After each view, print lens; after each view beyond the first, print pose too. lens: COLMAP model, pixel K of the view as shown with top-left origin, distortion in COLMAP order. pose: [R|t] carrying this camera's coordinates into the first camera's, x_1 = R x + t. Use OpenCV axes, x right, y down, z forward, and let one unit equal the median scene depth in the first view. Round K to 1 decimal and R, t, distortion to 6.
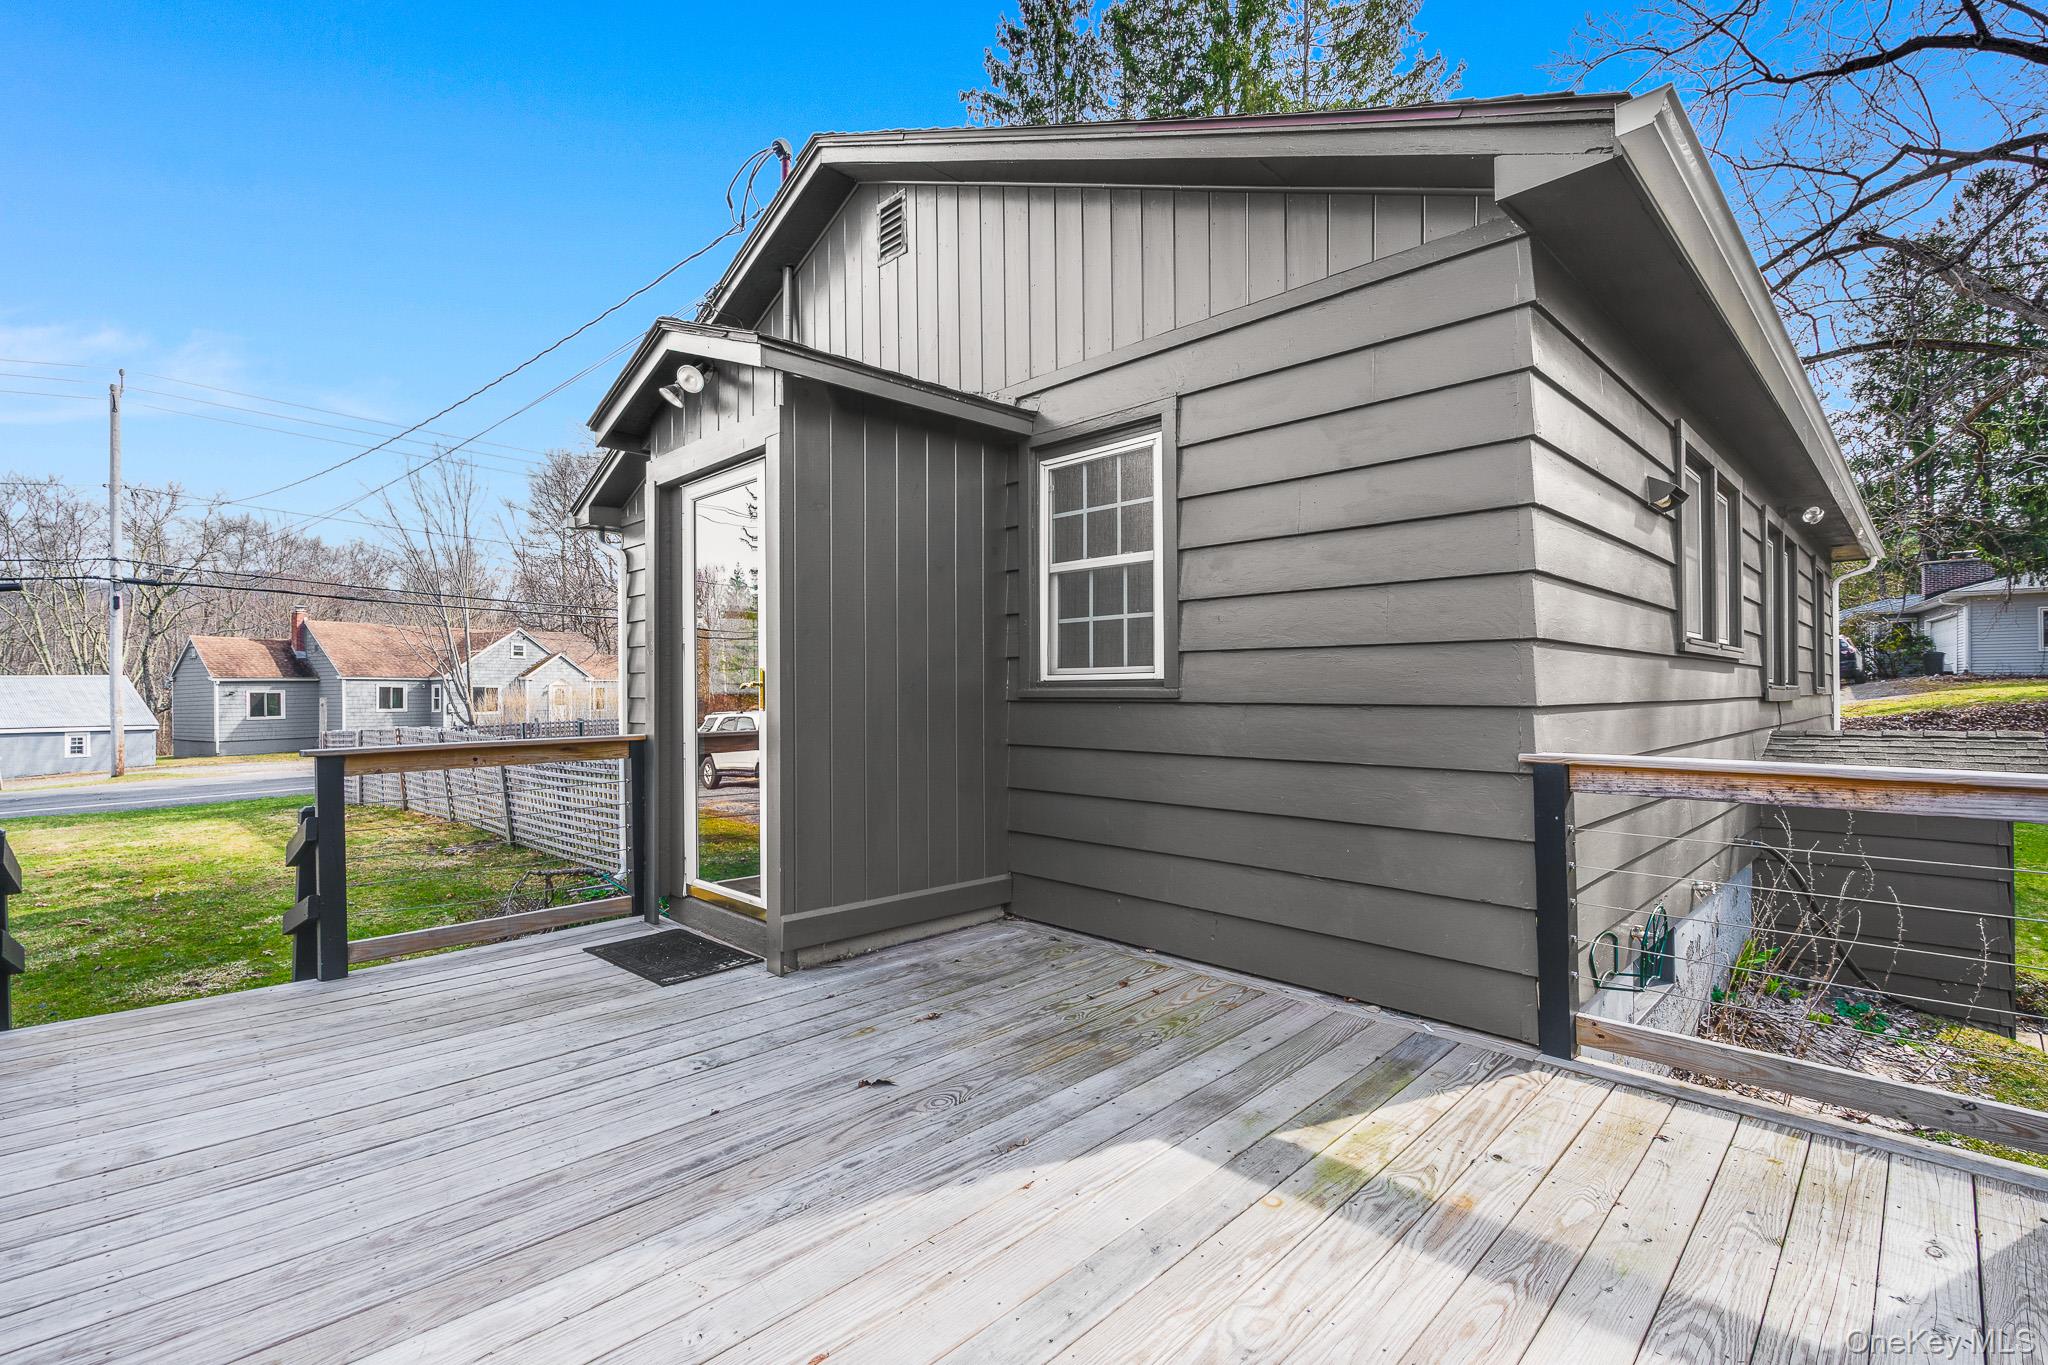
lens RADIAL K [[926.5, 0, 1024.0], [0, 926.5, 682.5], [0, 0, 1]] dist [0.002057, 0.000924]
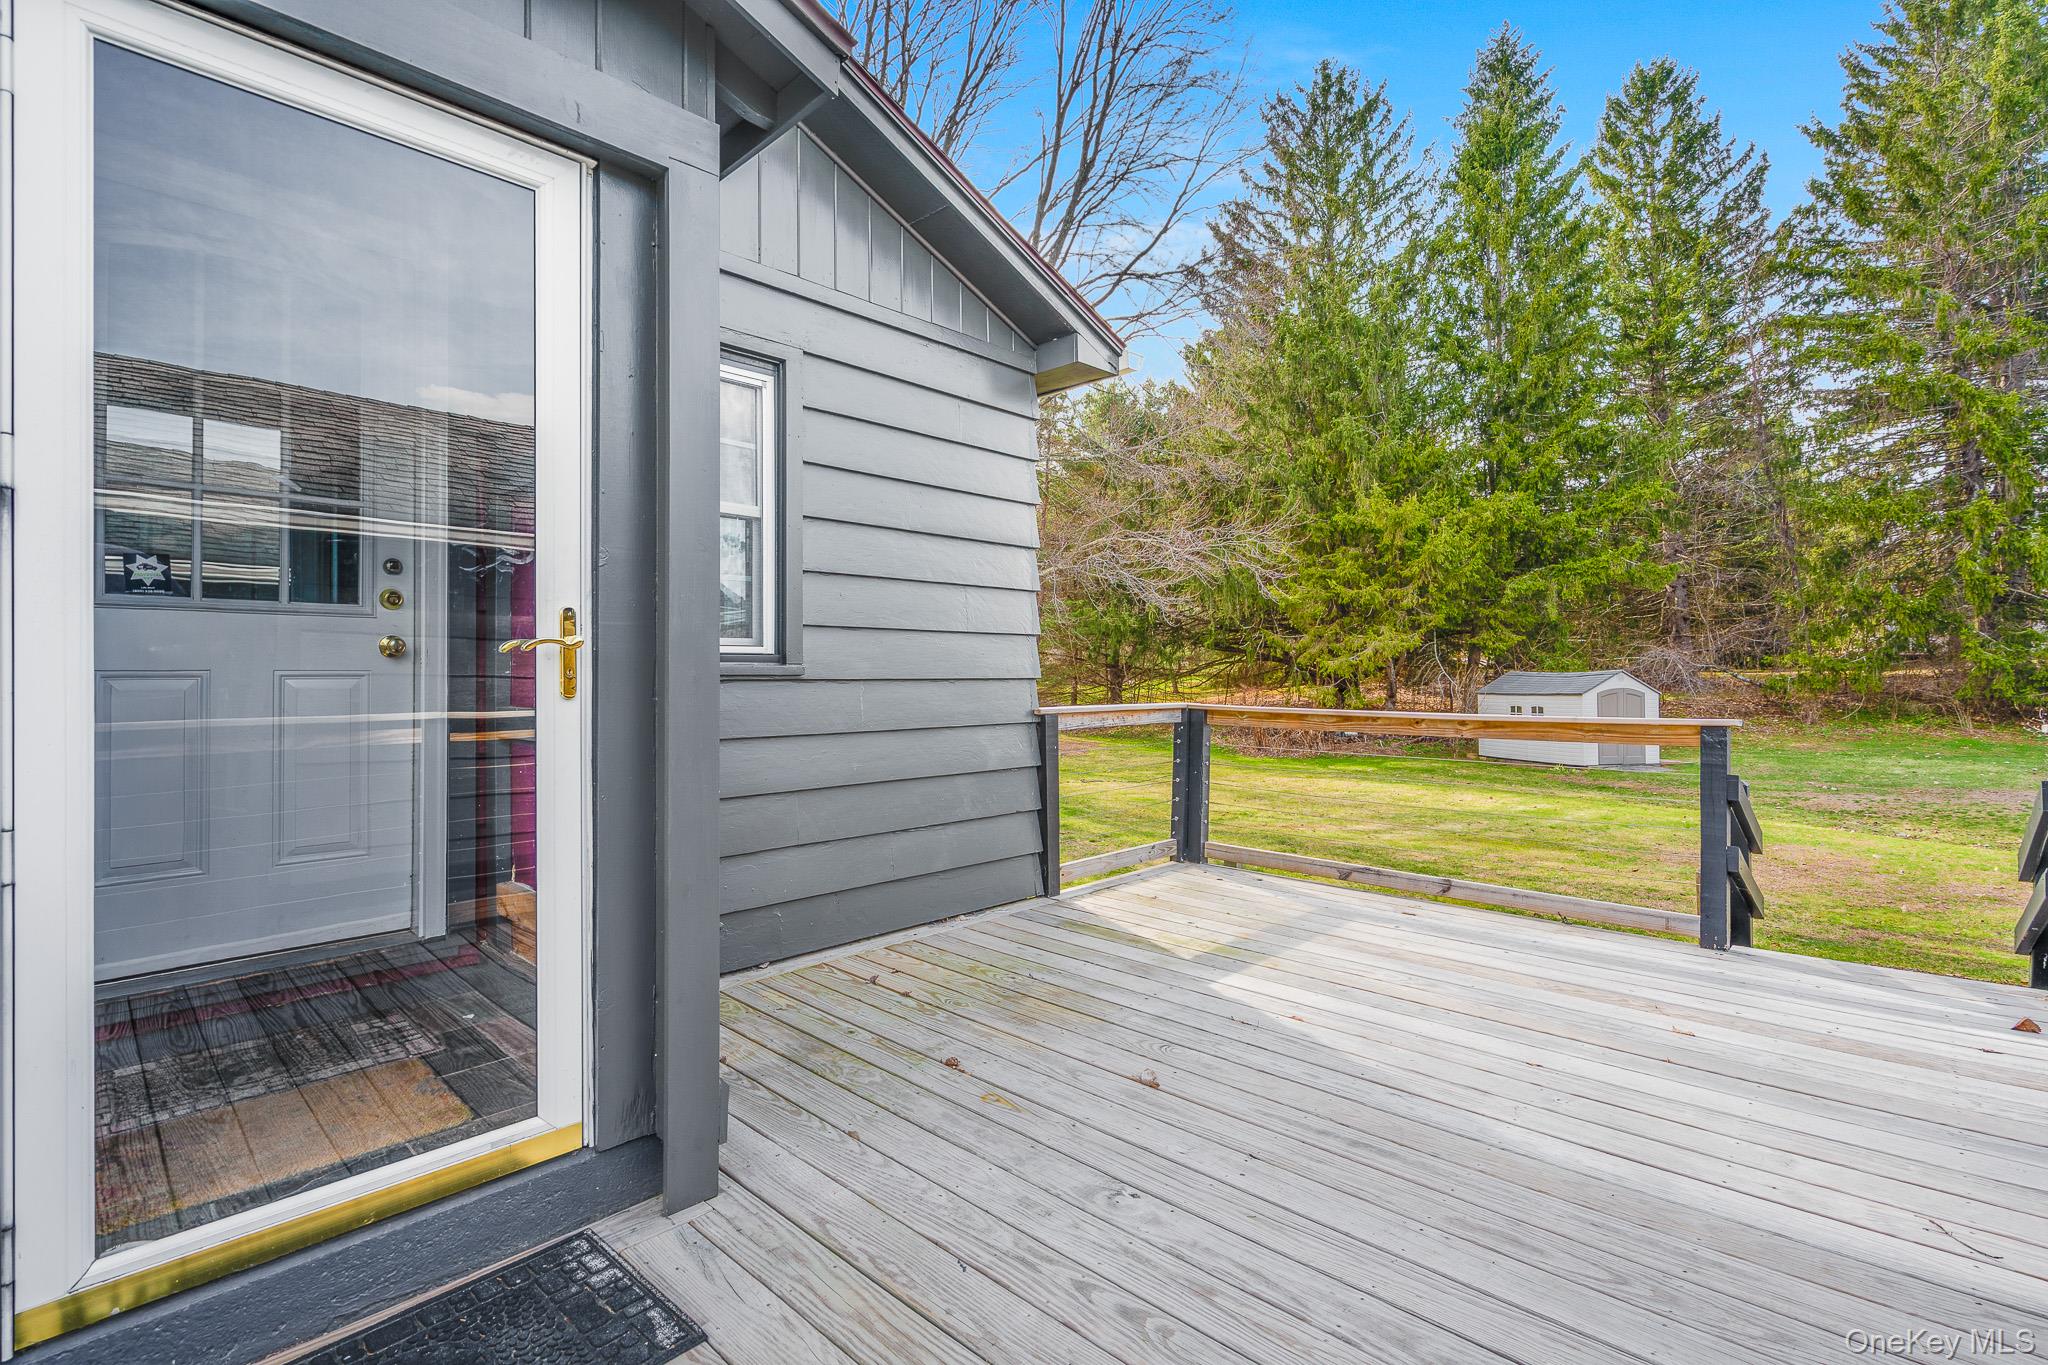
lens RADIAL K [[926.5, 0, 1024.0], [0, 926.5, 682.5], [0, 0, 1]] dist [0.002057, 0.000924]
pose [[-0.025549, -0.000265, 0.999674, -0.851794], [-0.005785, 0.999983, 0.000117, 0.025584], [-0.999657, -0.005780, -0.025551, 0.898773]]
